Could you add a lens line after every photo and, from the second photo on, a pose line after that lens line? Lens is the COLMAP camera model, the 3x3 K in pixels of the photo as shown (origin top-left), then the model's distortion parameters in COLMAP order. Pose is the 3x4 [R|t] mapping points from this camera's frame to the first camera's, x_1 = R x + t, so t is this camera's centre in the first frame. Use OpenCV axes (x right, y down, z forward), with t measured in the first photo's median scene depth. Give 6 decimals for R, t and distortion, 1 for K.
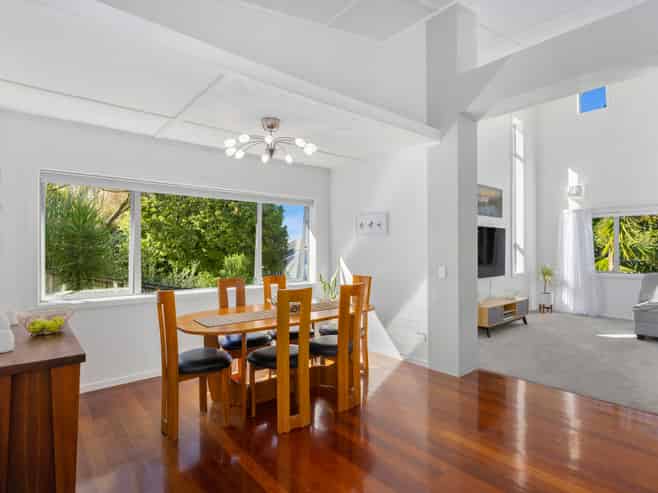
lens RADIAL K [[354.2, 0, 326.1], [0, 354.2, 245.3], [0, 0, 1]] dist [-0.003413, -0.001124]
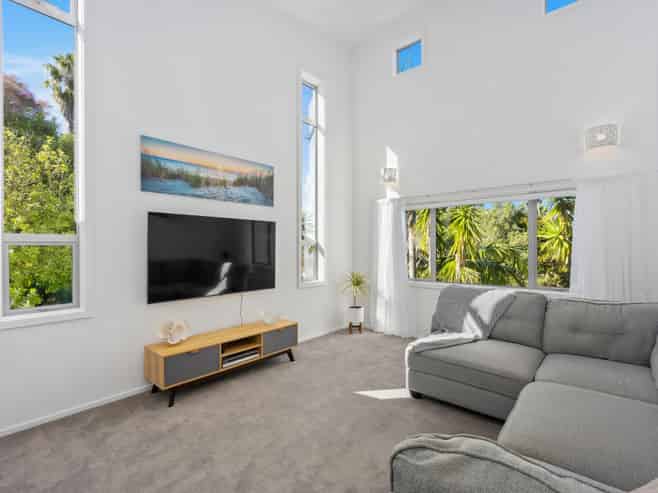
lens RADIAL K [[293.4, 0, 327.2], [0, 293.4, 251.2], [0, 0, 1]] dist [0.000856, -0.000031]
pose [[0.992555, -0.001340, 0.121790, 0.531927], [-0.000844, 0.999840, 0.017875, 0.000372], [-0.121794, -0.017845, 0.992395, 0.407794]]
